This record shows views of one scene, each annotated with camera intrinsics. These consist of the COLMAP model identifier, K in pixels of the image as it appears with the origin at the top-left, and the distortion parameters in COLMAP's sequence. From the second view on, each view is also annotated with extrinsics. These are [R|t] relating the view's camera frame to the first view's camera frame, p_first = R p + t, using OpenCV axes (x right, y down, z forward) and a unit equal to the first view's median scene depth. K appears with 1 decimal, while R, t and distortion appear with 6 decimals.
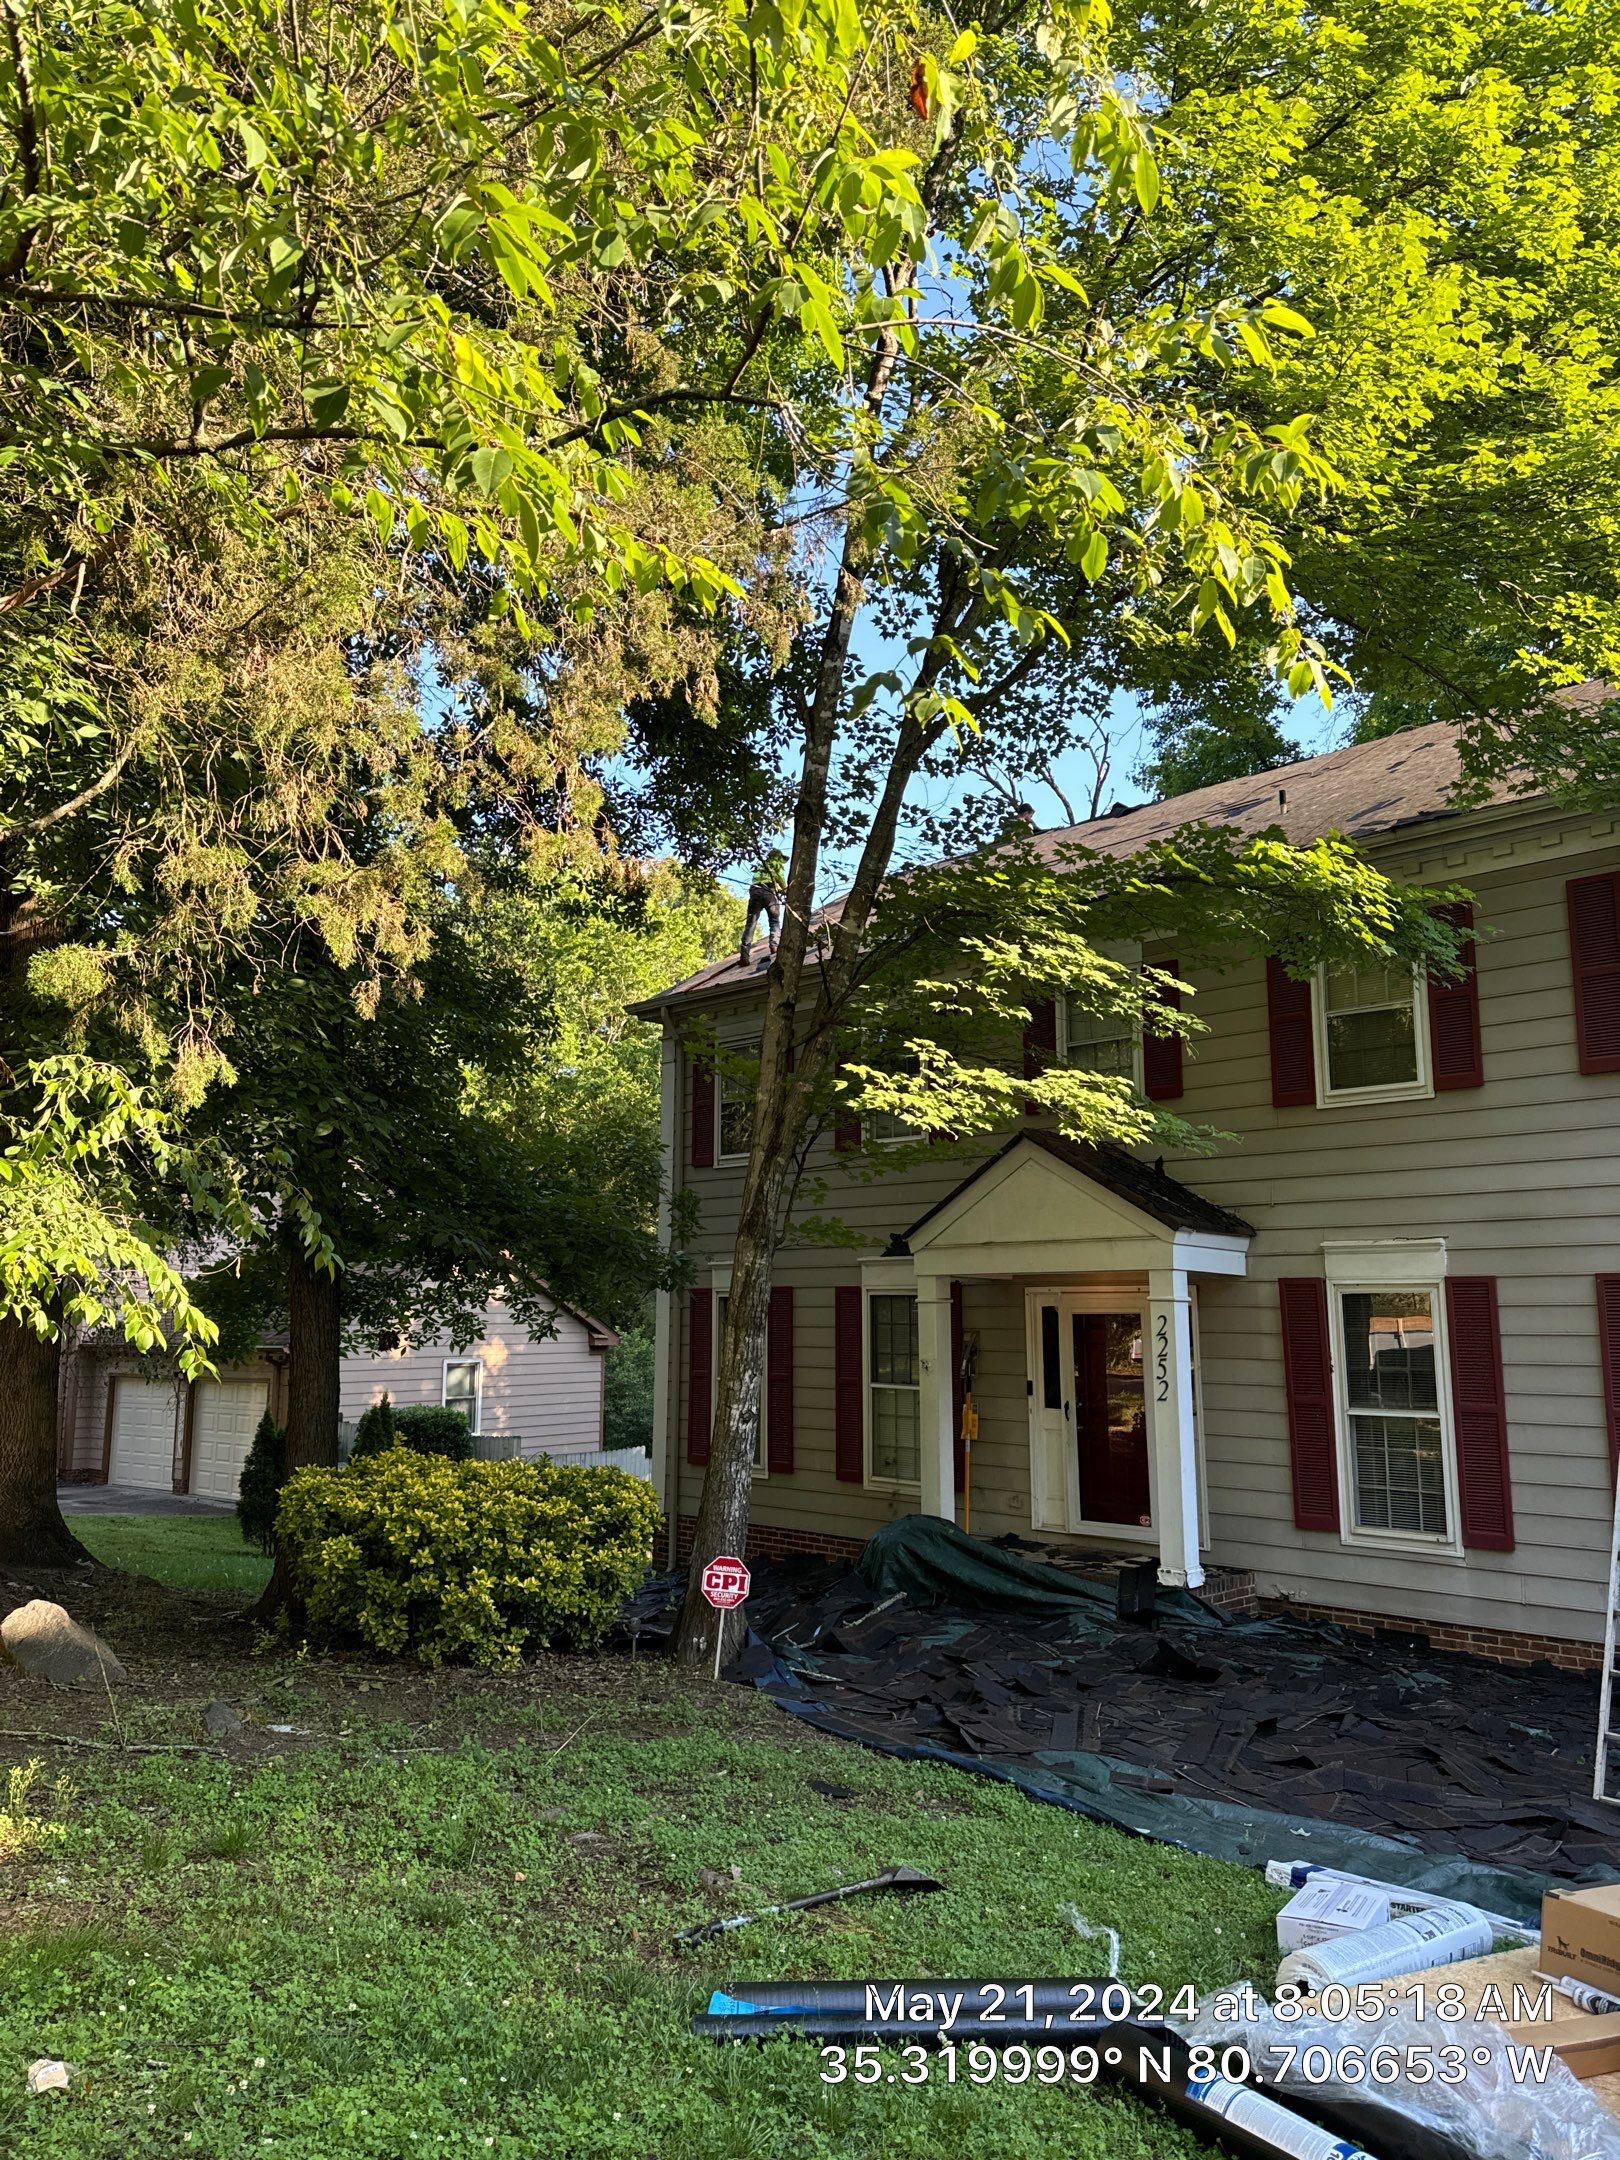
lens RADIAL K [[1531.8, 0, 789.3], [0, 1531.8, 1090.1], [0, 0, 1]] dist [0.042907, -0.041923]
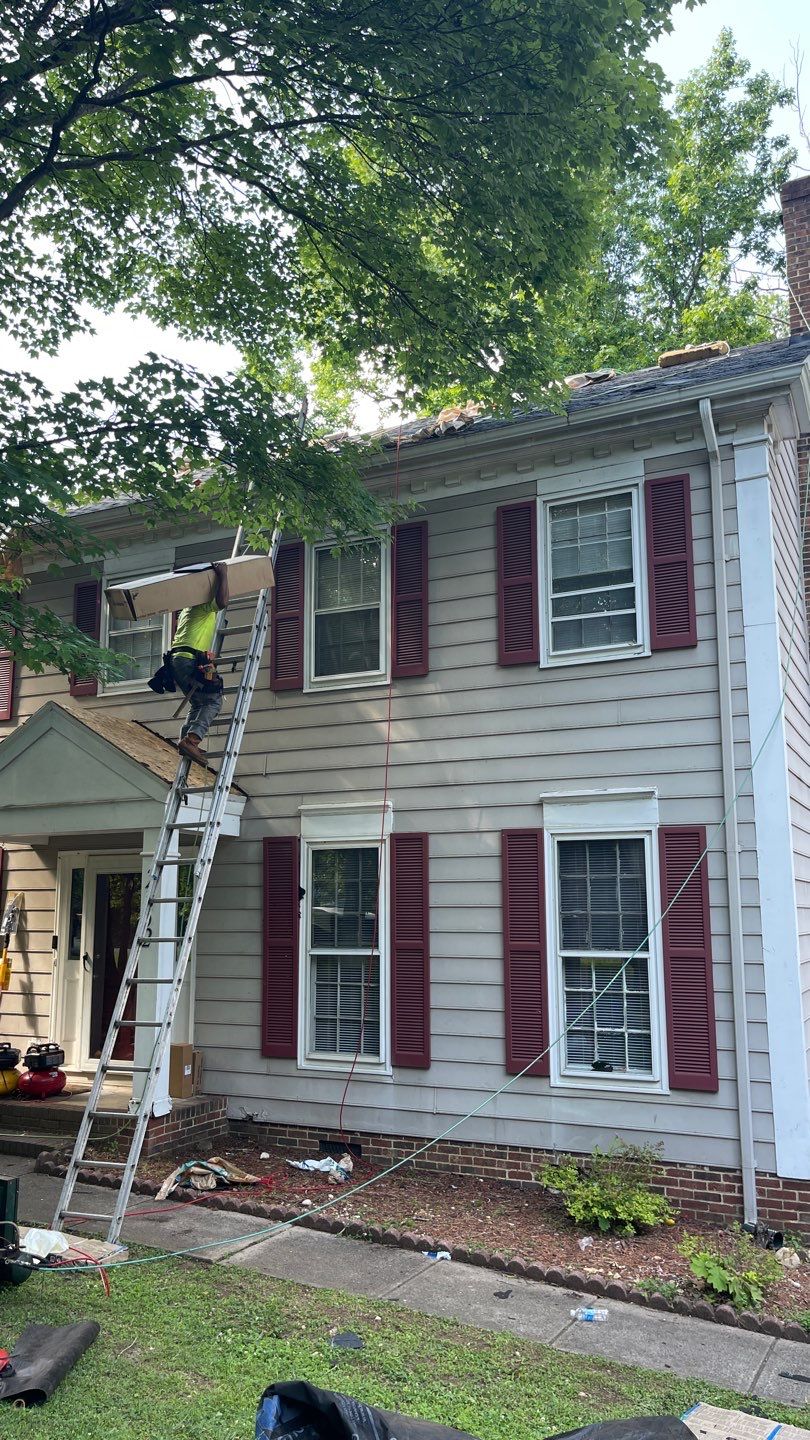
lens RADIAL K [[1104.4, 0, 402.0], [0, 1104.4, 717.2], [0, 0, 1]] dist [0.064038, -0.088365]
pose [[0.946861, 0.050279, 0.317689, 0.168140], [-0.045018, 0.998701, -0.023886, 0.054173], [-0.318477, 0.008315, 0.947894, 0.207329]]
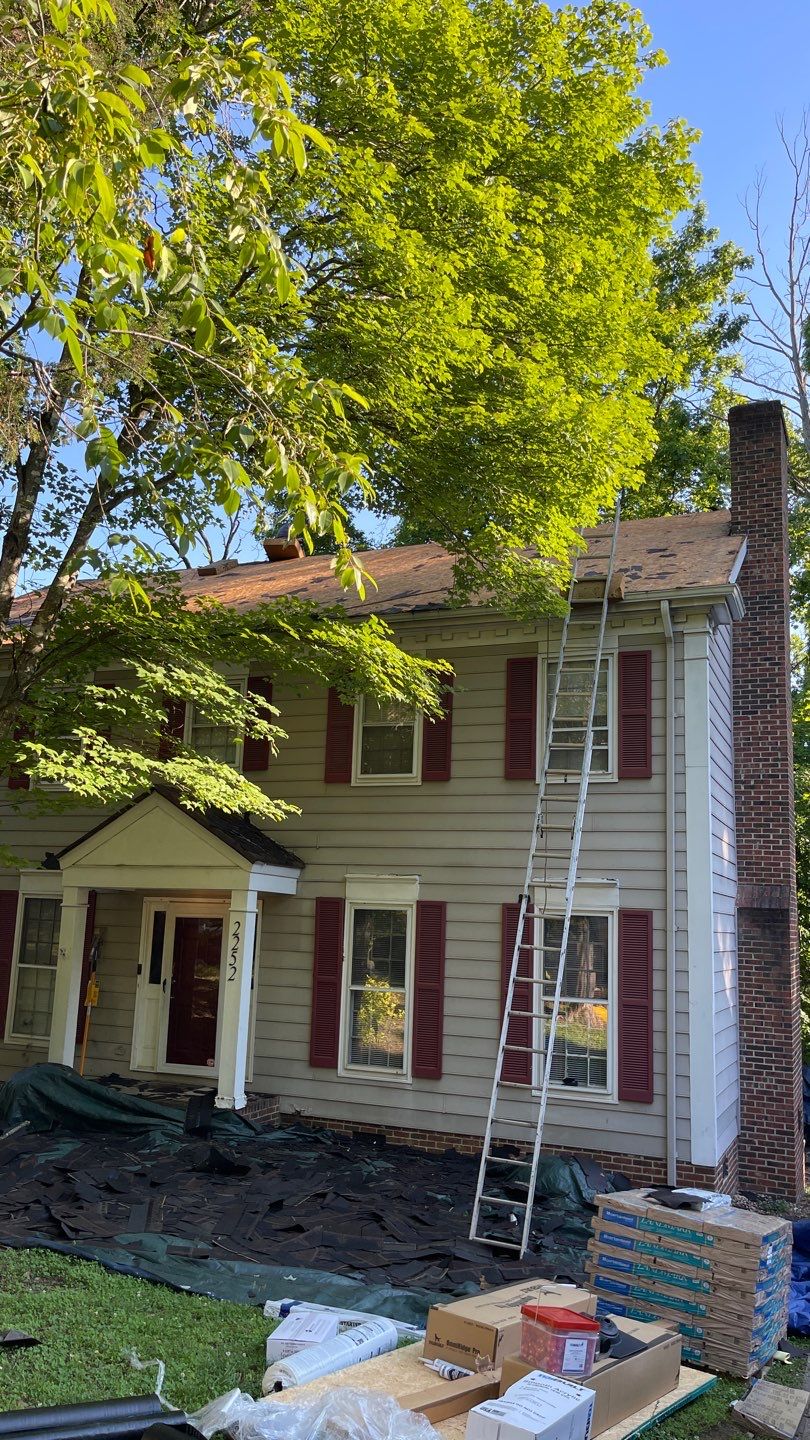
lens RADIAL K [[1104.4, 0, 404.6], [0, 1104.4, 715.9], [0, 0, 1]] dist [0.064038, -0.088365]
pose [[0.927505, 0.097266, 0.360935, -0.007929], [-0.090529, 0.995258, -0.035570, -0.024868], [-0.362683, 0.000316, 0.931912, -0.036898]]
